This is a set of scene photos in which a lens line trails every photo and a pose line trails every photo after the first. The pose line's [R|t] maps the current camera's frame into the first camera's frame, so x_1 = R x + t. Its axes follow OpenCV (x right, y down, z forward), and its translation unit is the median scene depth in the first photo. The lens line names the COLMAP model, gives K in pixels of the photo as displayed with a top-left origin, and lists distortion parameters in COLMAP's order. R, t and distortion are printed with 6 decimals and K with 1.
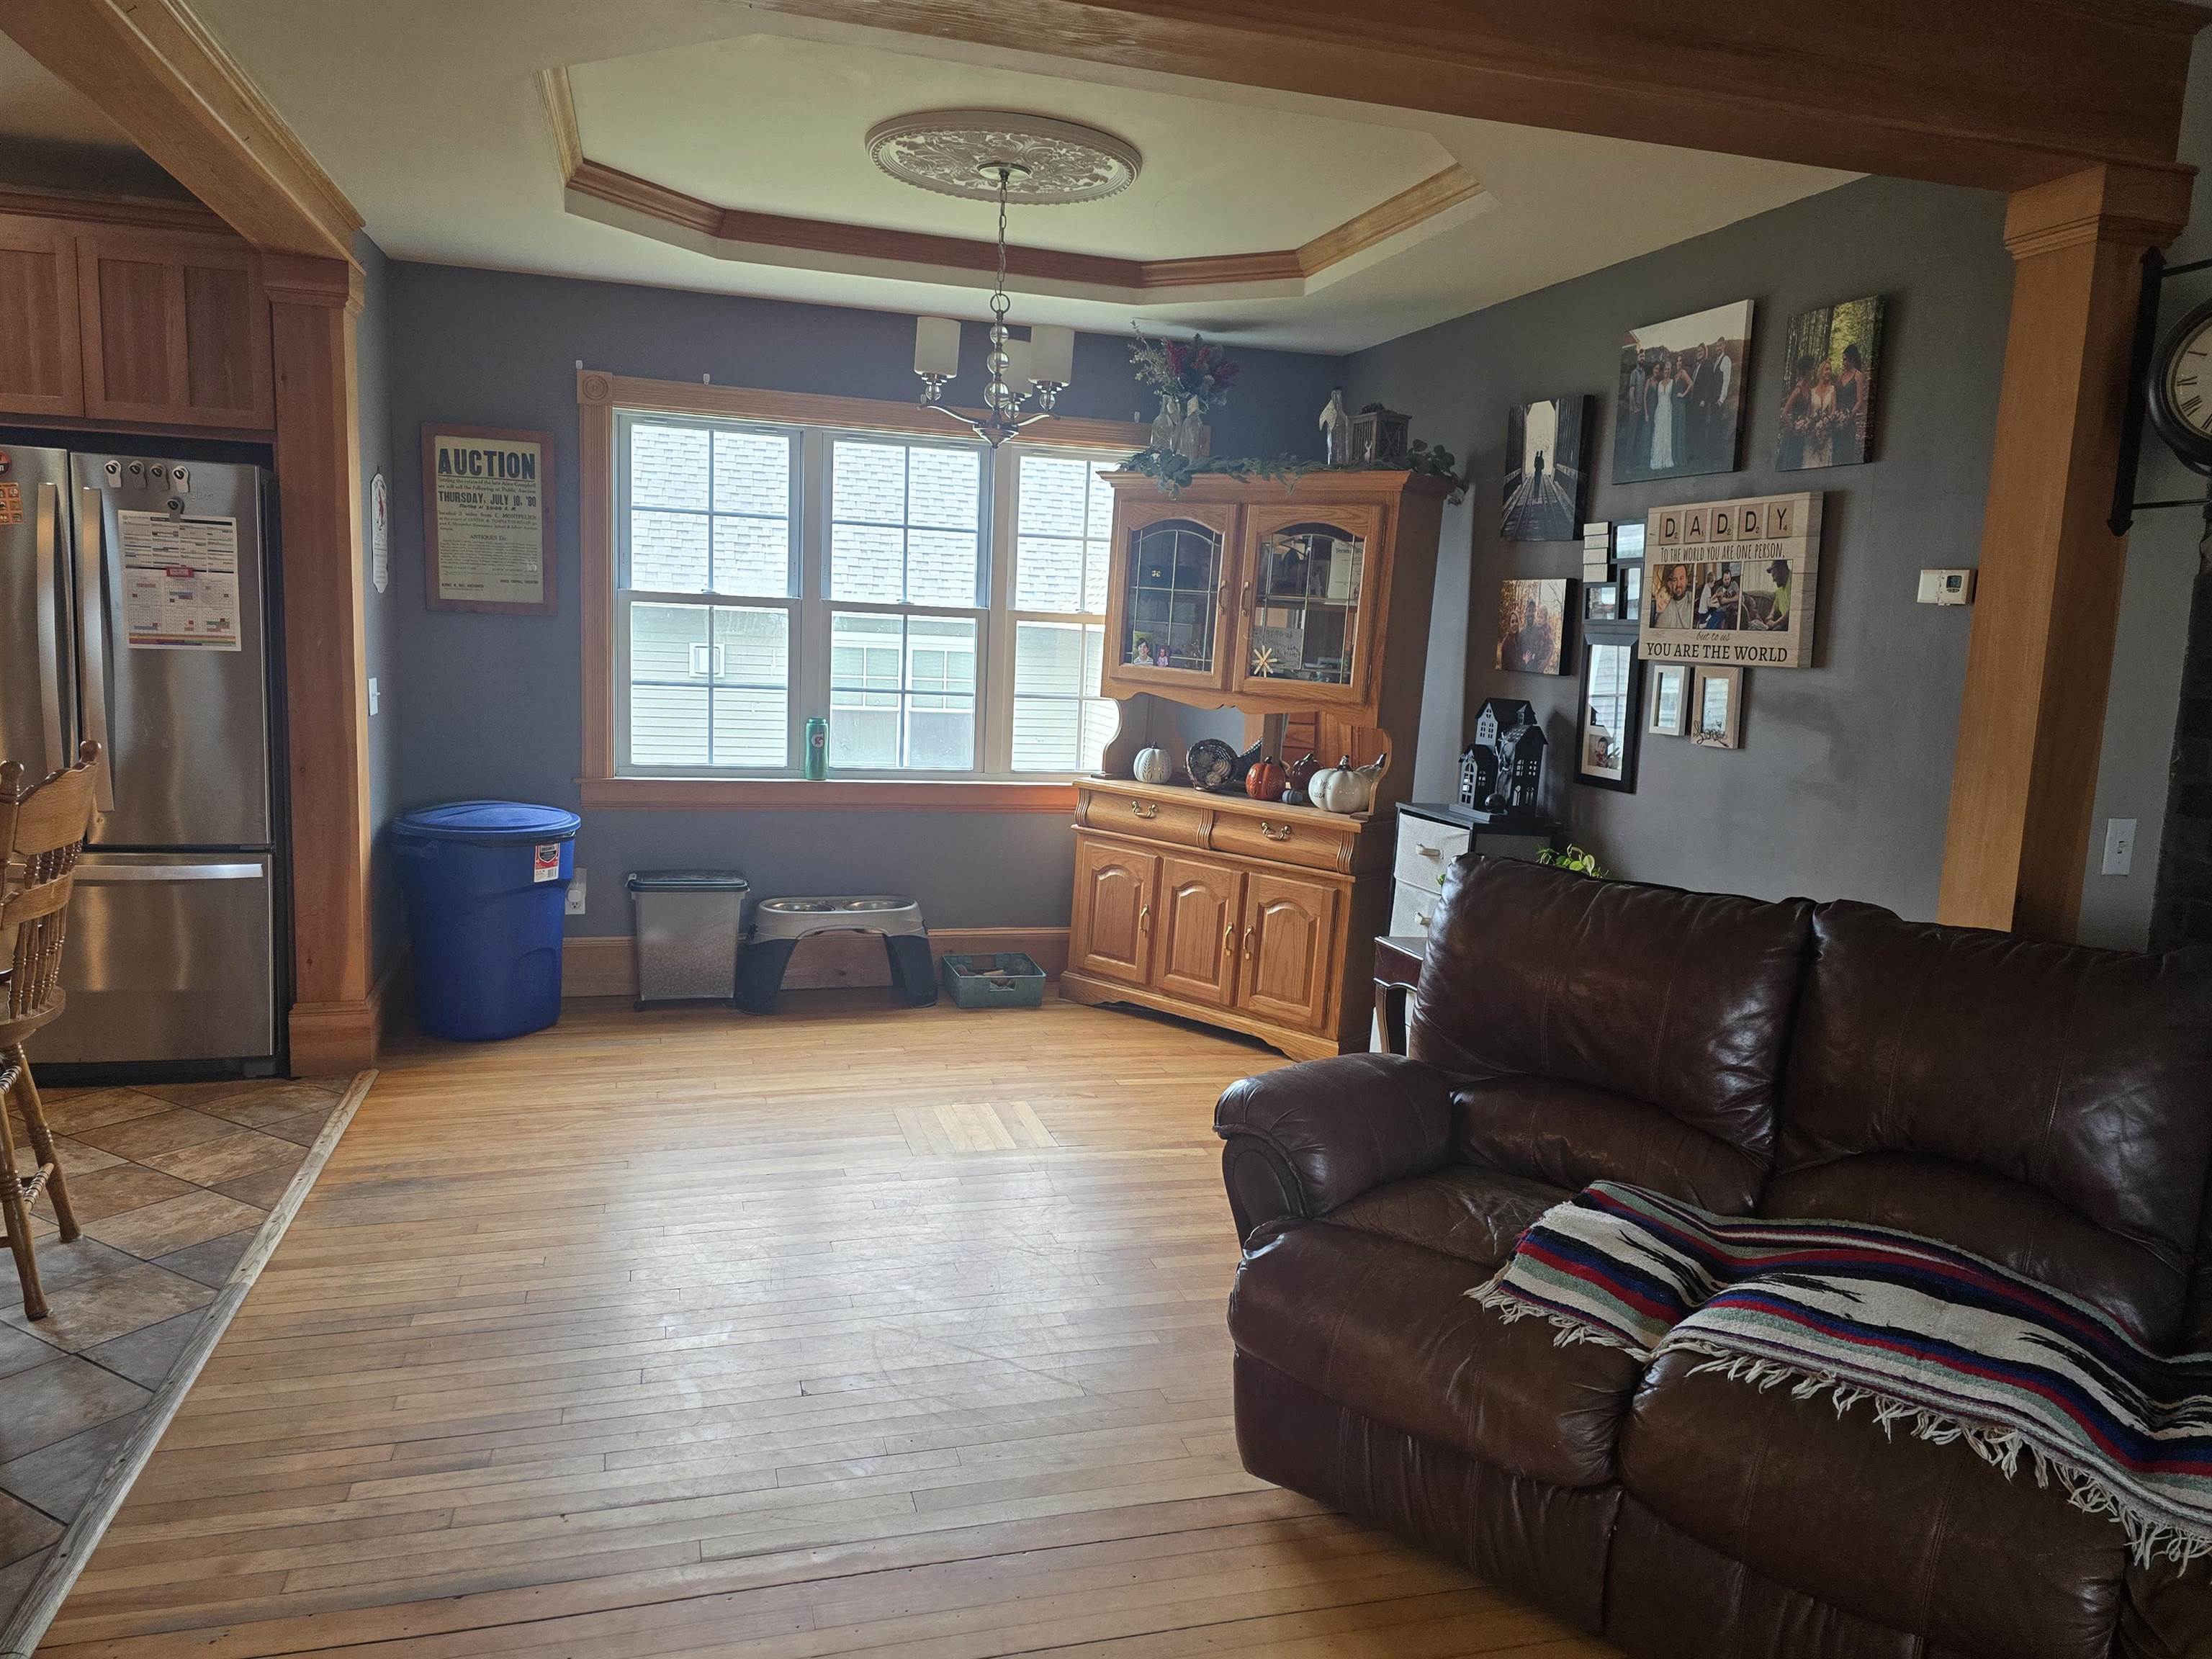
lens RADIAL K [[1543.2, 0, 1099.5], [0, 1543.2, 814.0], [0, 0, 1]] dist [0.061633, -0.025046]
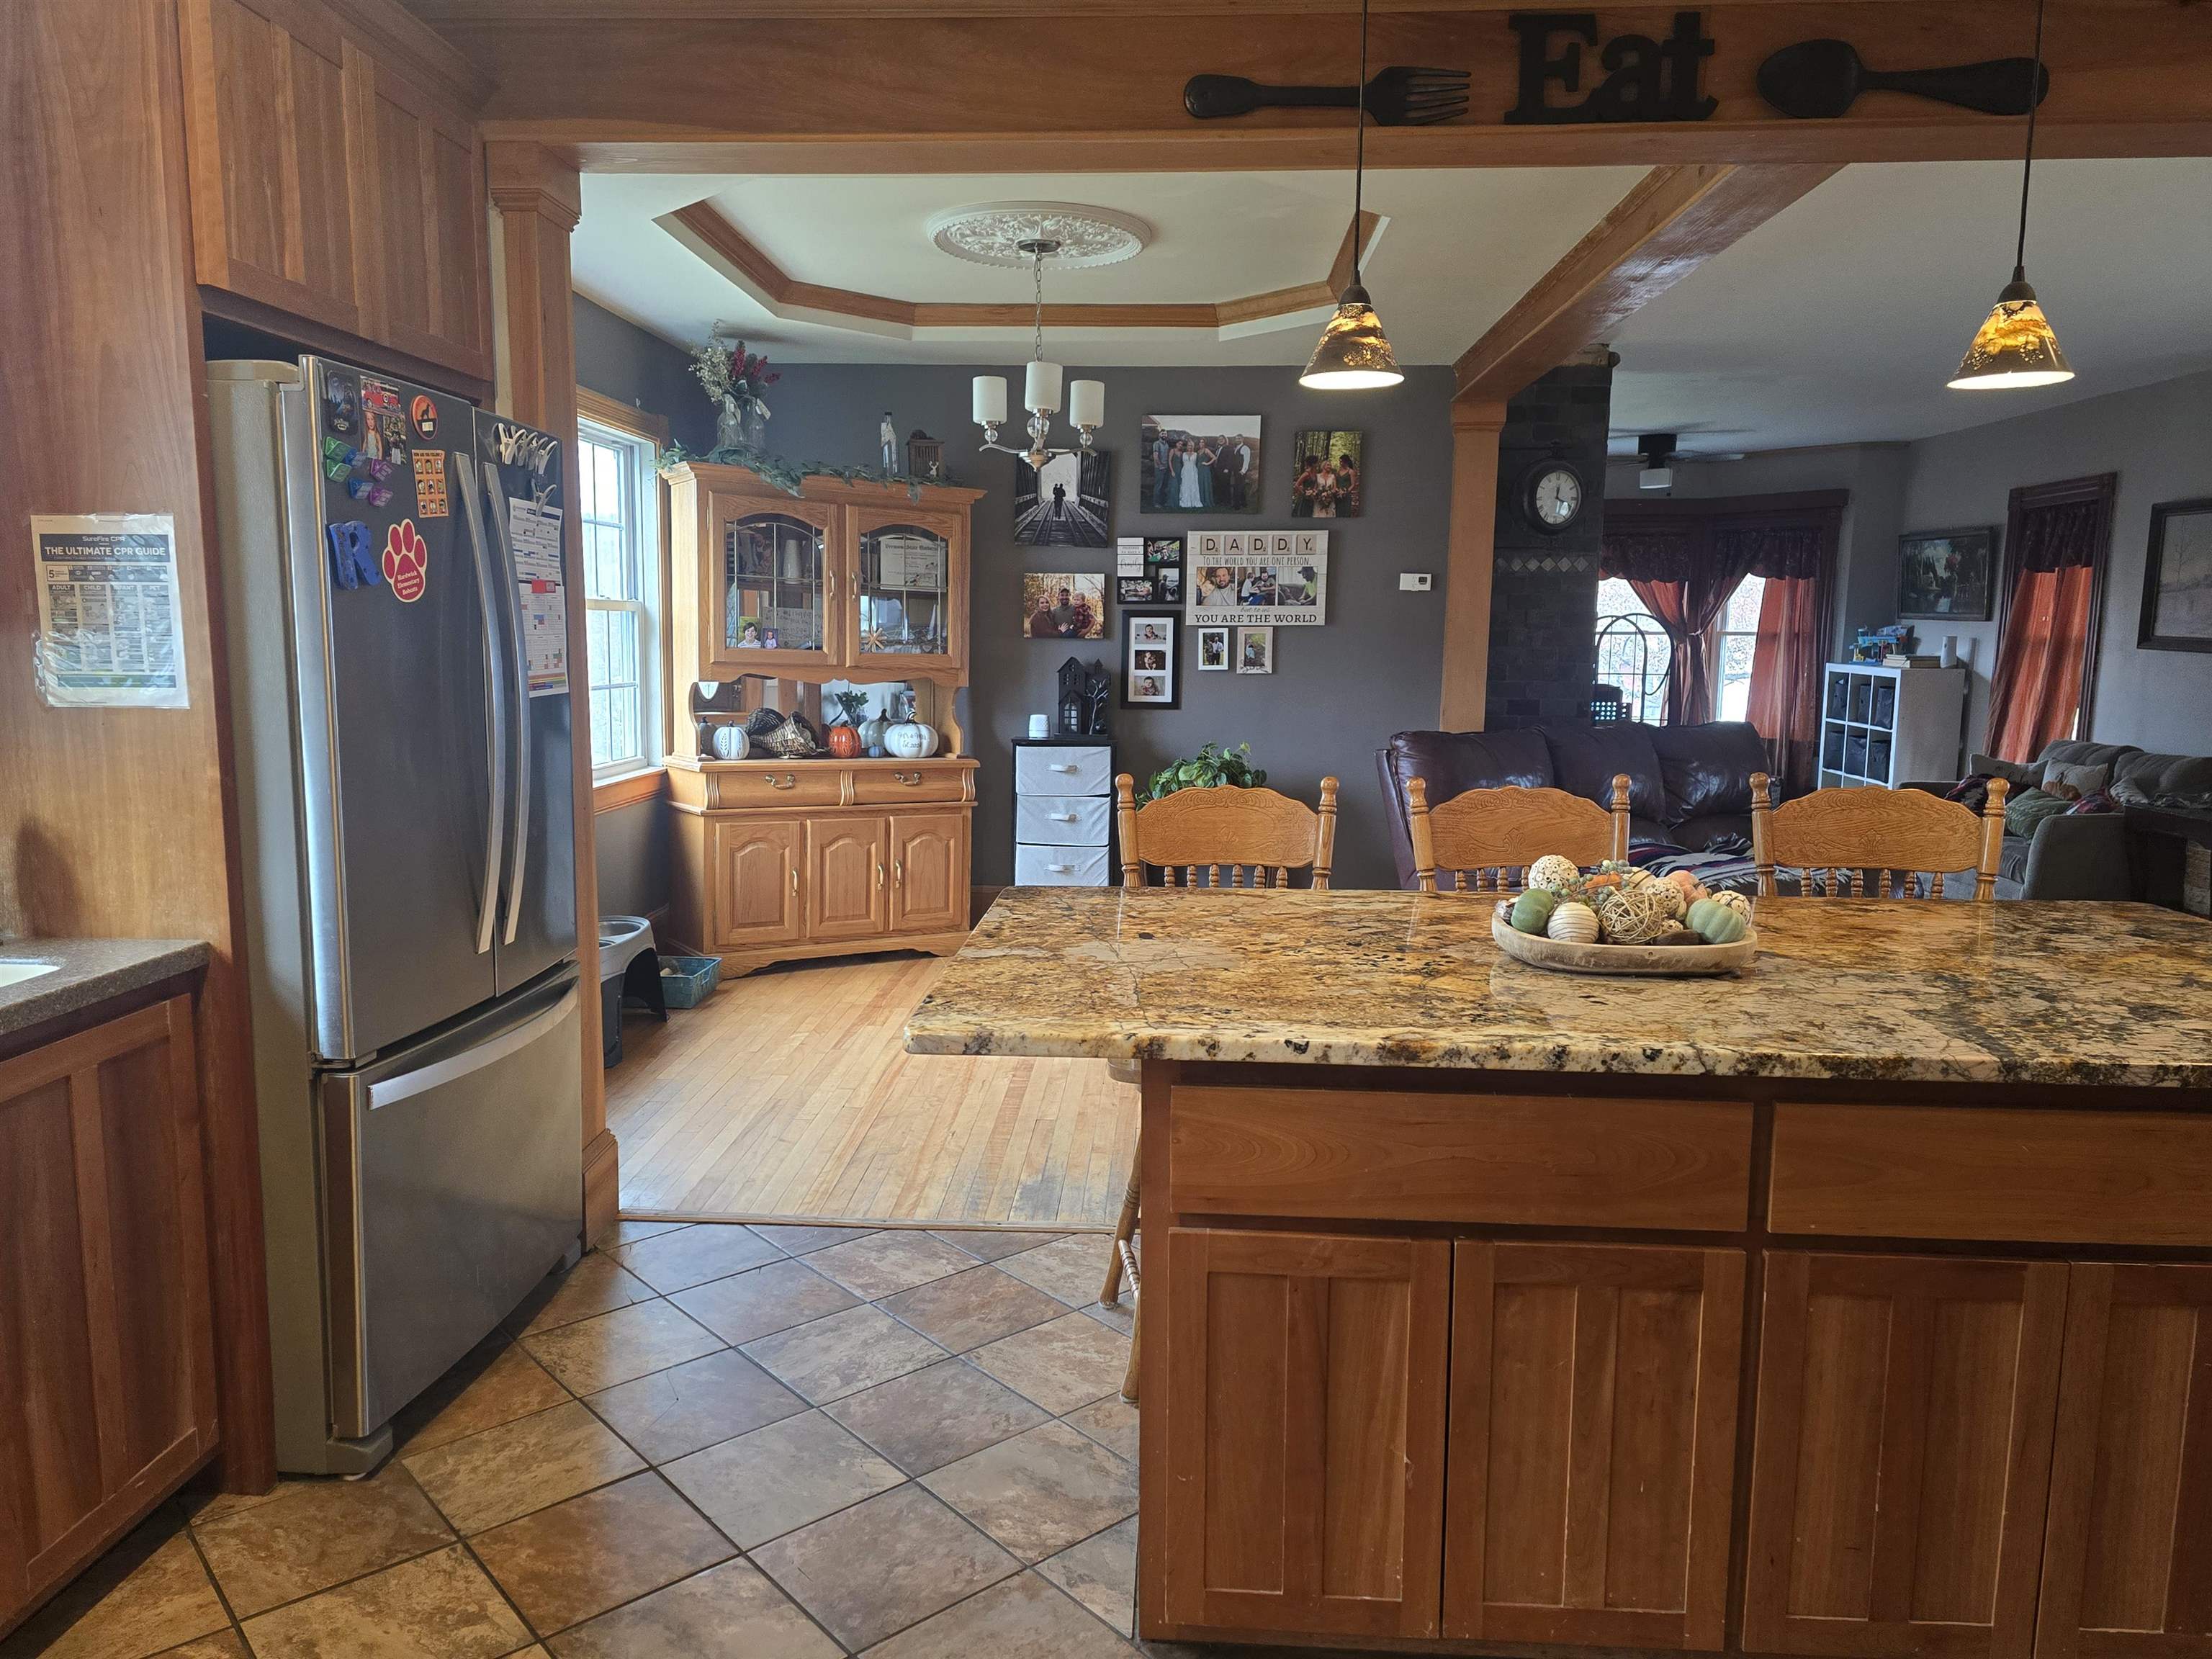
lens RADIAL K [[1543.2, 0, 1061.9], [0, 1543.2, 841.9], [0, 0, 1]] dist [0.061633, -0.025046]
pose [[0.330644, -0.160056, 0.930084, -1.270279], [0.126636, 0.984126, 0.124337, -0.097546], [-0.935221, 0.076671, 0.345664, 0.606576]]
